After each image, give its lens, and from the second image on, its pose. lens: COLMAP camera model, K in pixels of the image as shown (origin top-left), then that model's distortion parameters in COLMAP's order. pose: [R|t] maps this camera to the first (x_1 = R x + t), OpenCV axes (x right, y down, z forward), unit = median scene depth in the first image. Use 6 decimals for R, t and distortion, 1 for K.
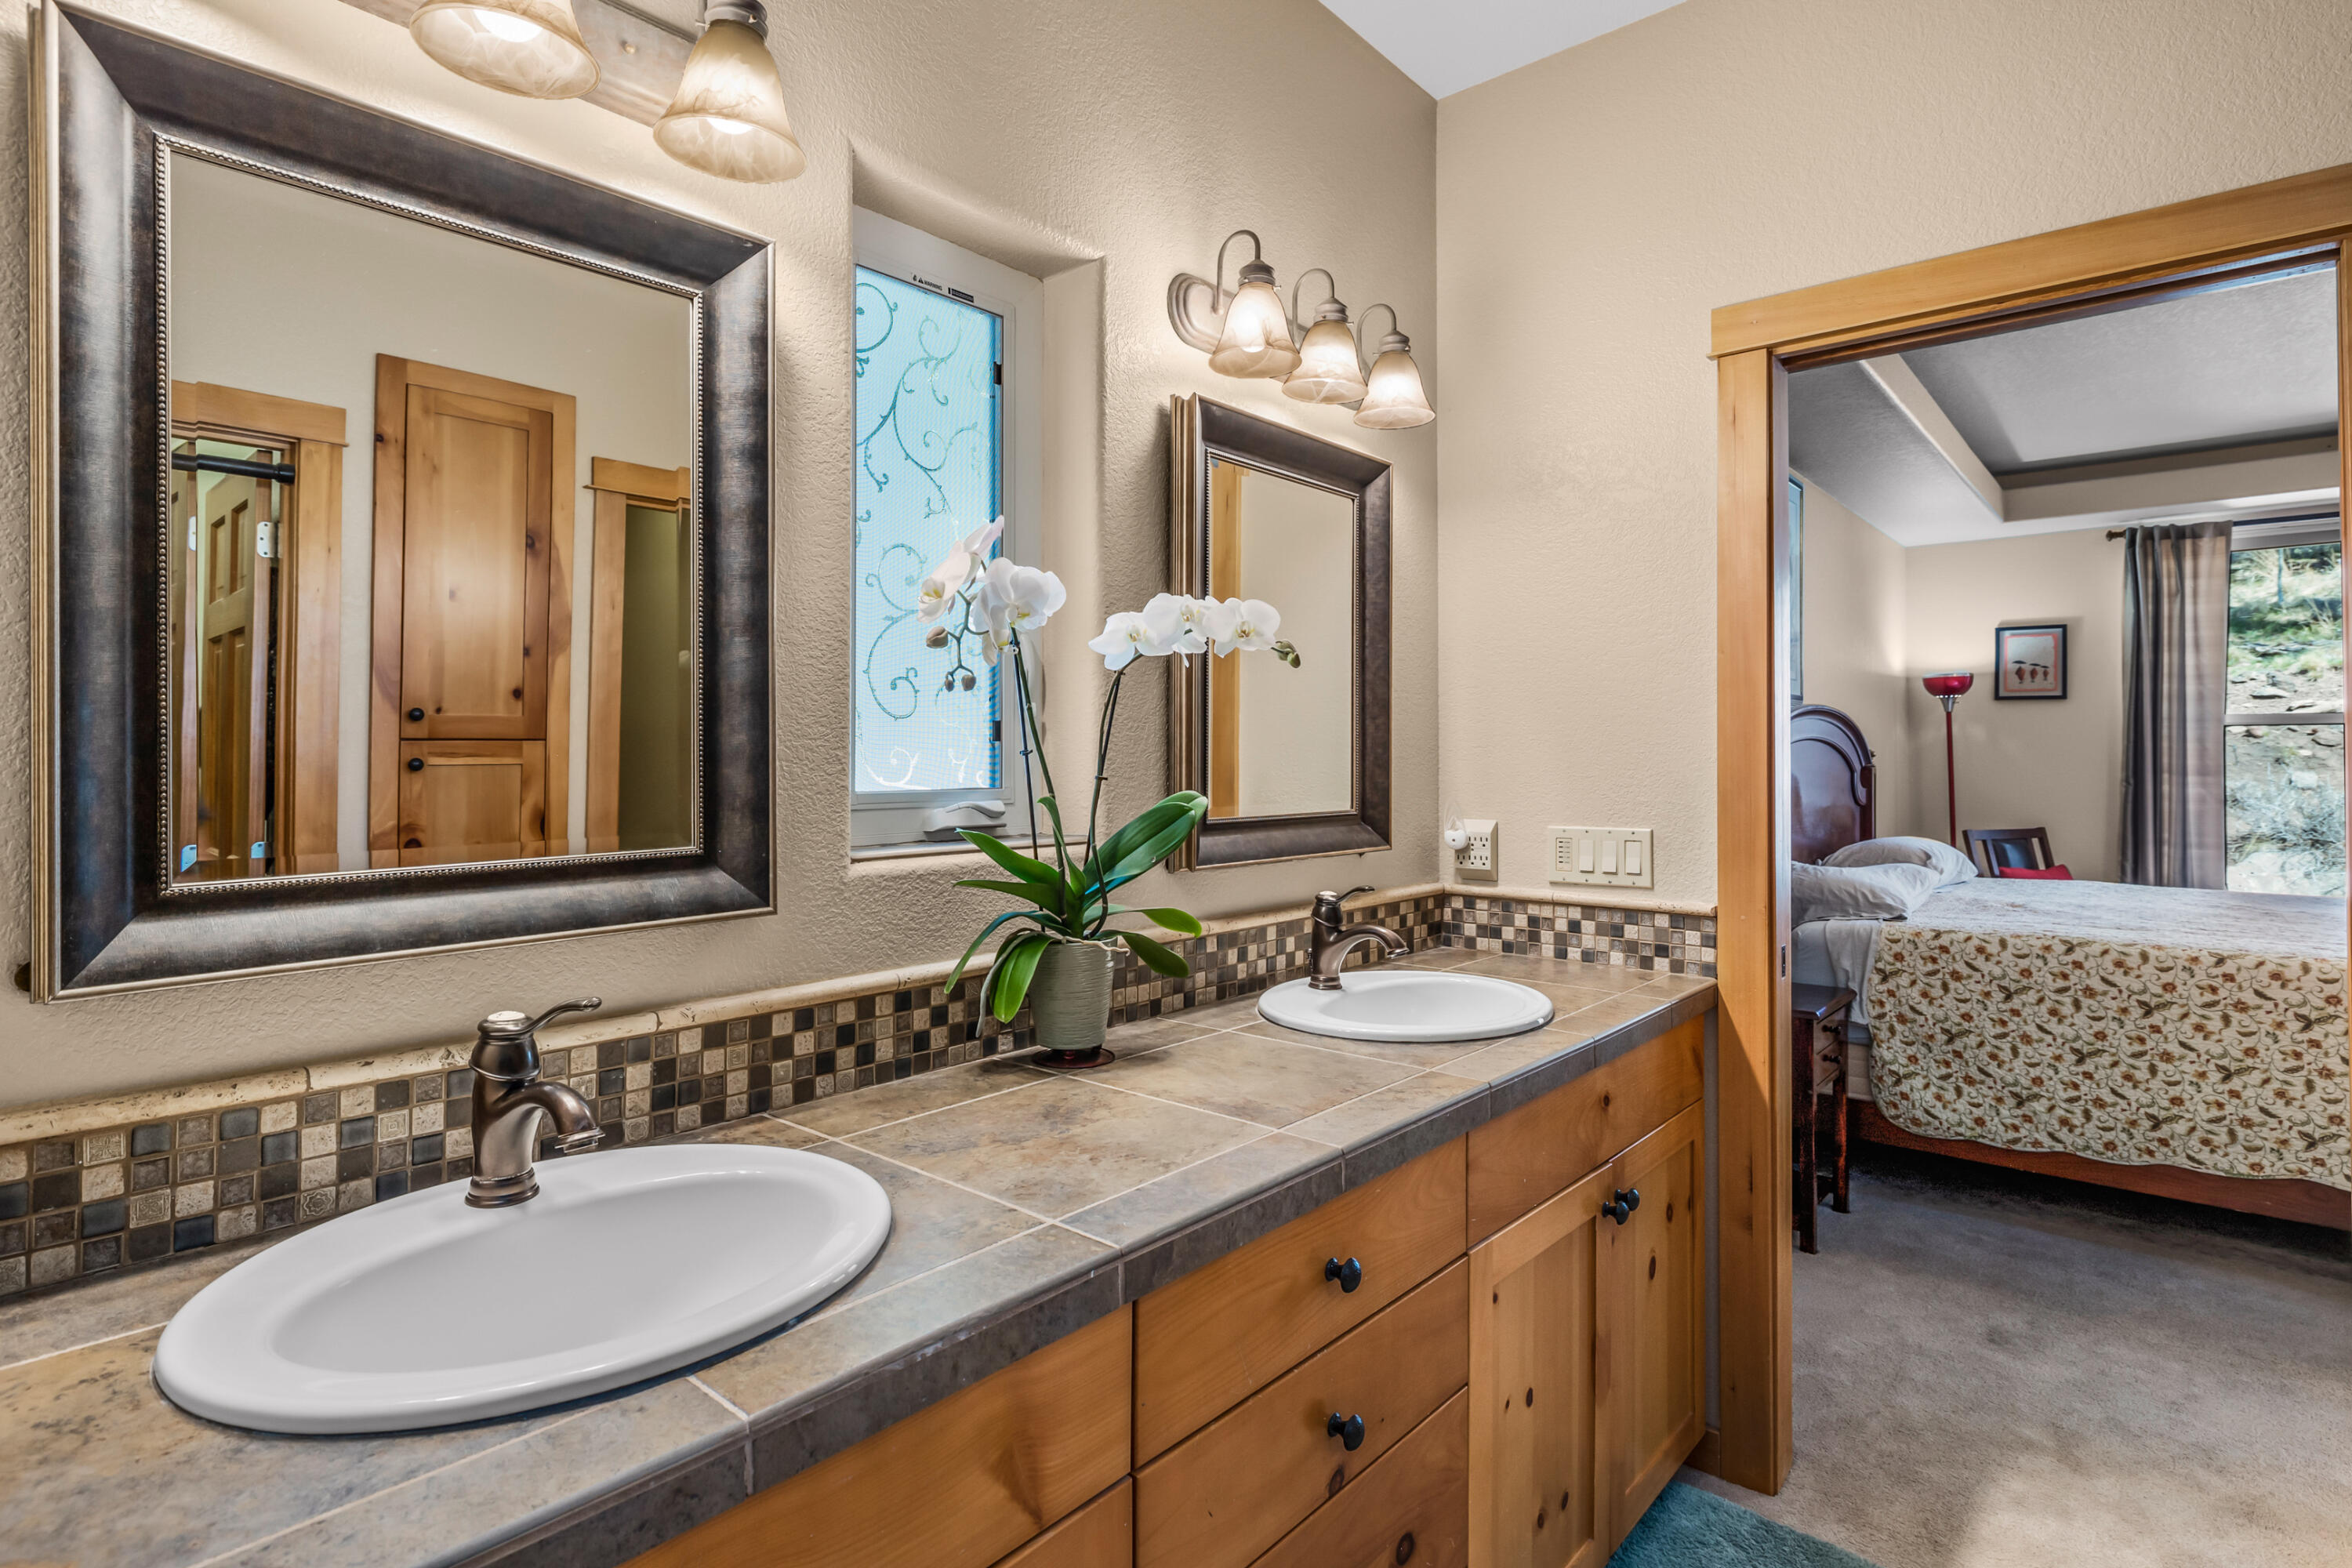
lens RADIAL K [[1197.3, 0, 1176.1], [0, 1197.3, 745.0], [0, 0, 1]] dist [-0.004412, -0.000242]
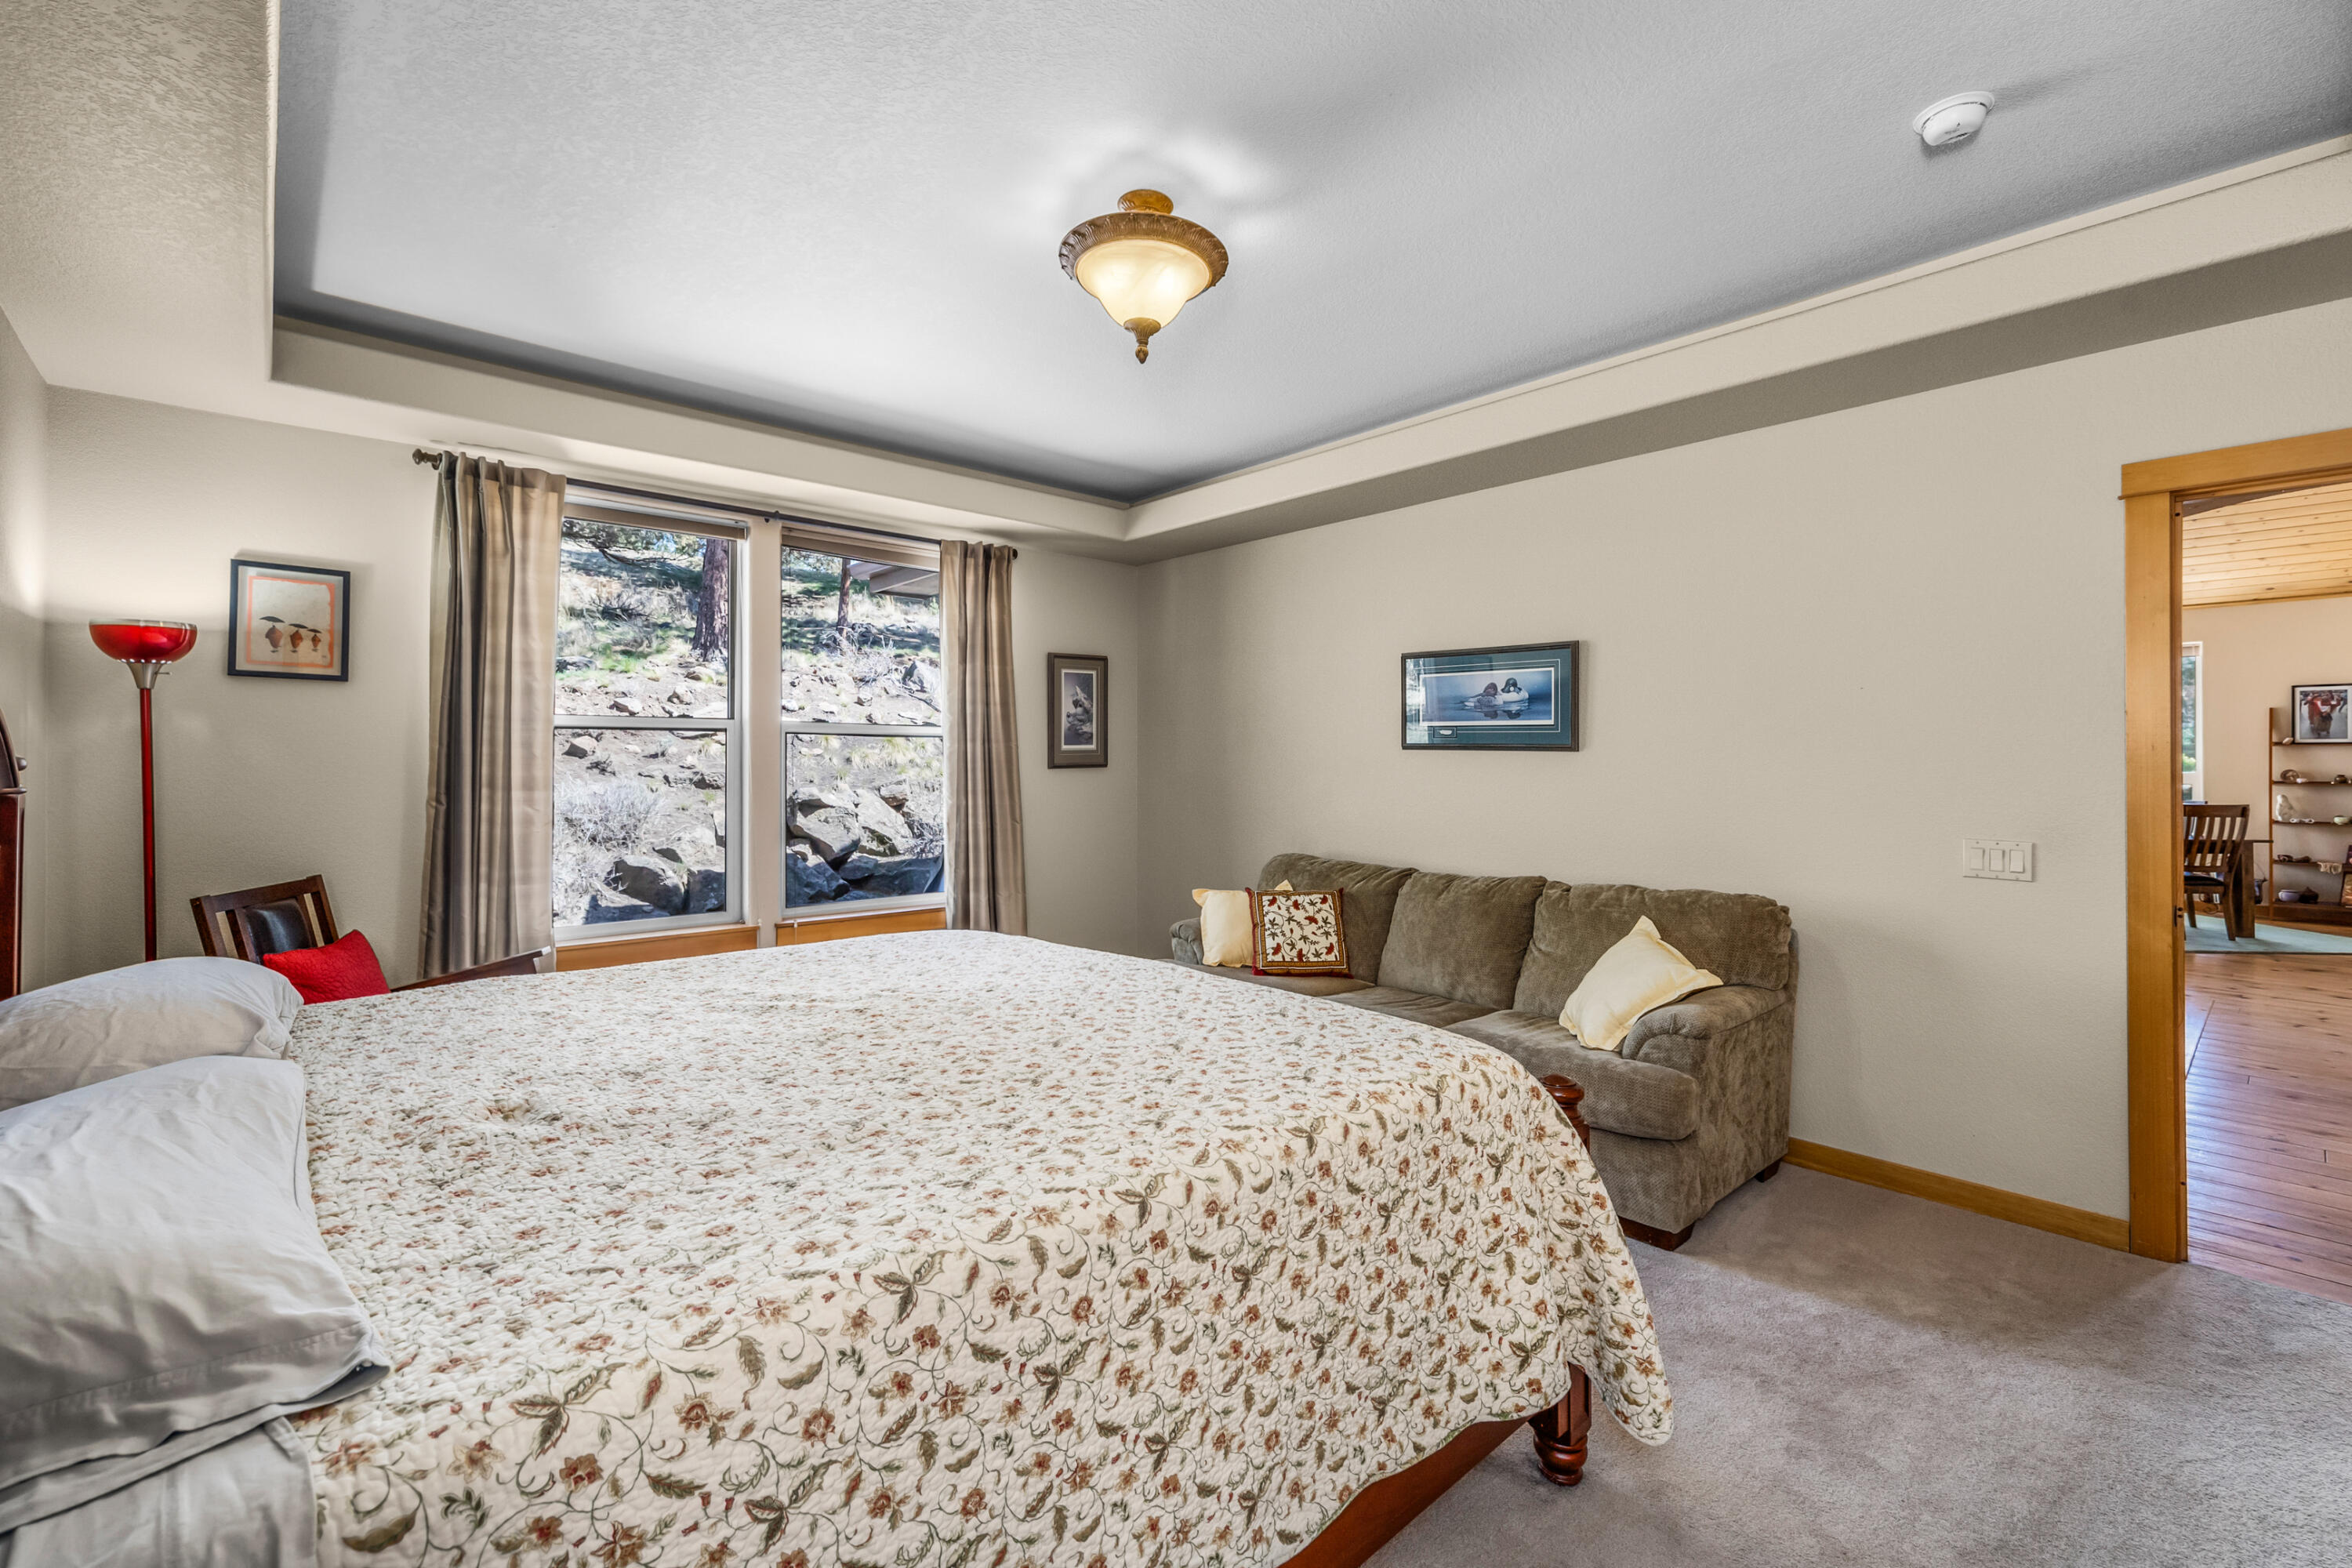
lens RADIAL K [[1006.8, 0, 1148.6], [0, 1006.8, 746.1], [0, 0, 1]] dist [0.000439, -0.000388]
pose [[0.132177, 0.015160, 0.991110, 0.249110], [-0.009503, 0.999856, -0.014027, 0.002052], [-0.991181, -0.007564, 0.132303, 0.492375]]
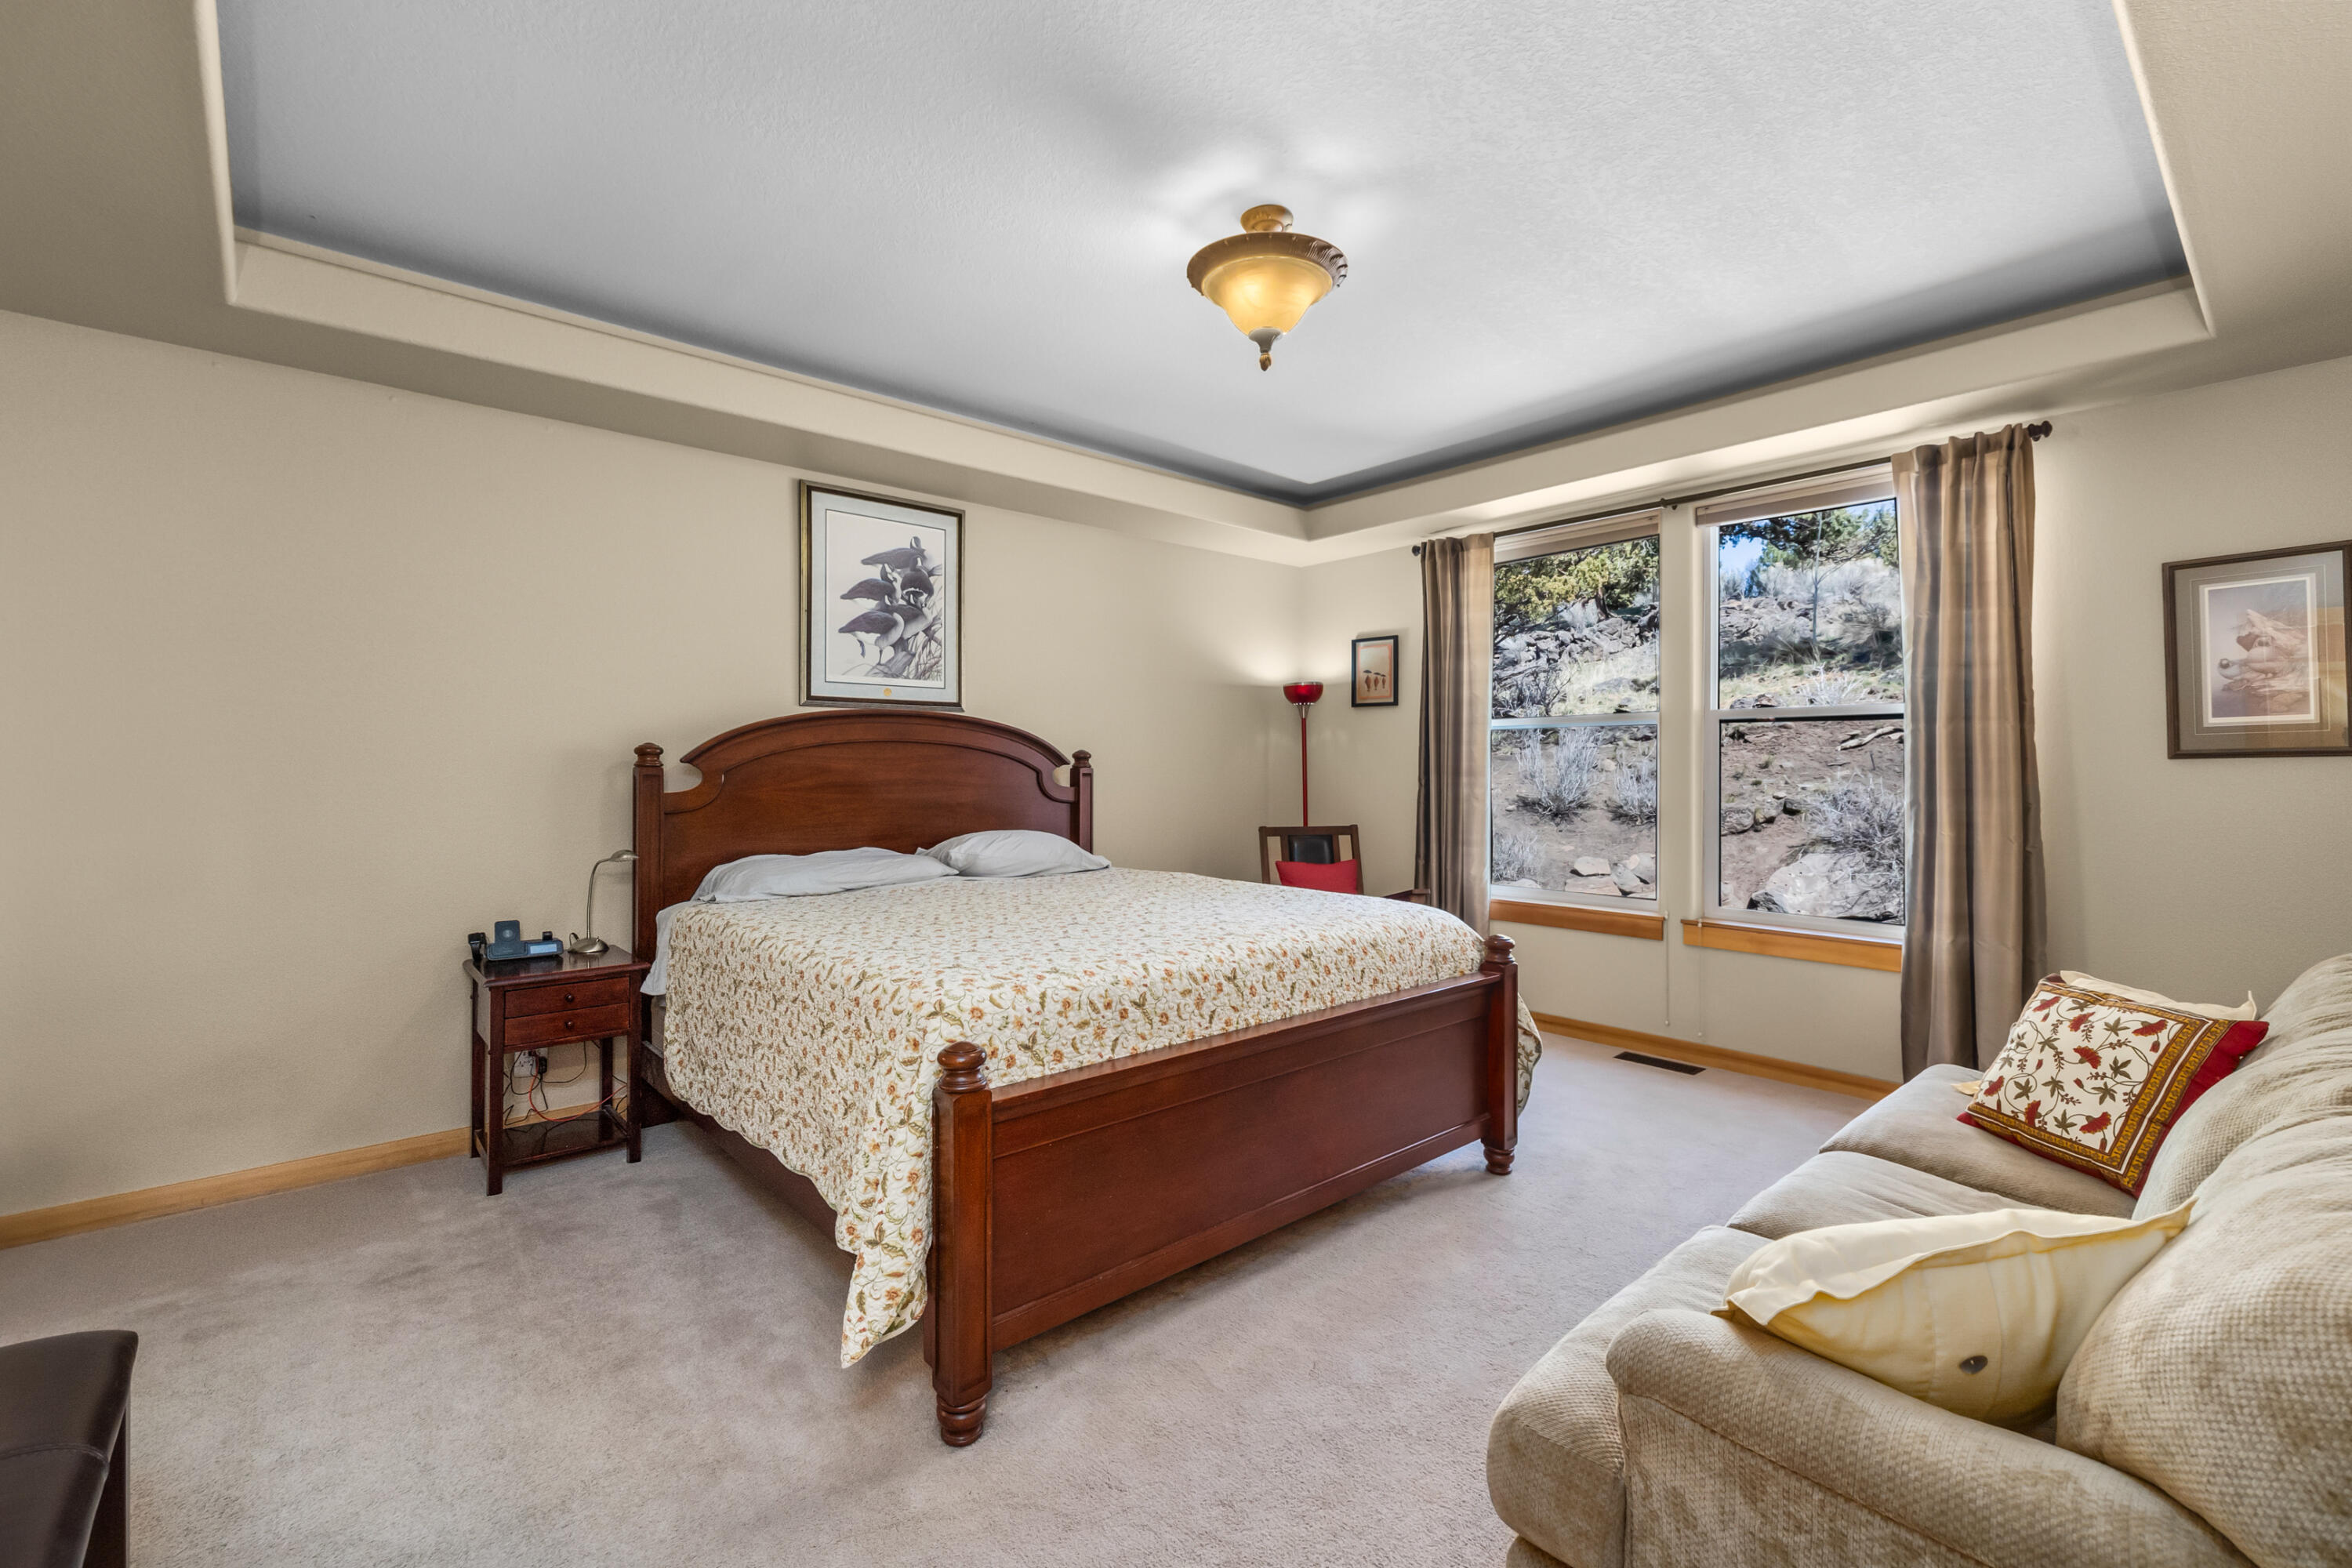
lens RADIAL K [[999.0, 0, 1168.0], [0, 999.0, 764.2], [0, 0, 1]] dist [0.001017, -0.000239]
pose [[0.989936, -0.000784, -0.141512, 0.697419], [0.001473, 0.999988, 0.004770, 0.010065], [0.141507, -0.004930, 0.989925, 0.089280]]
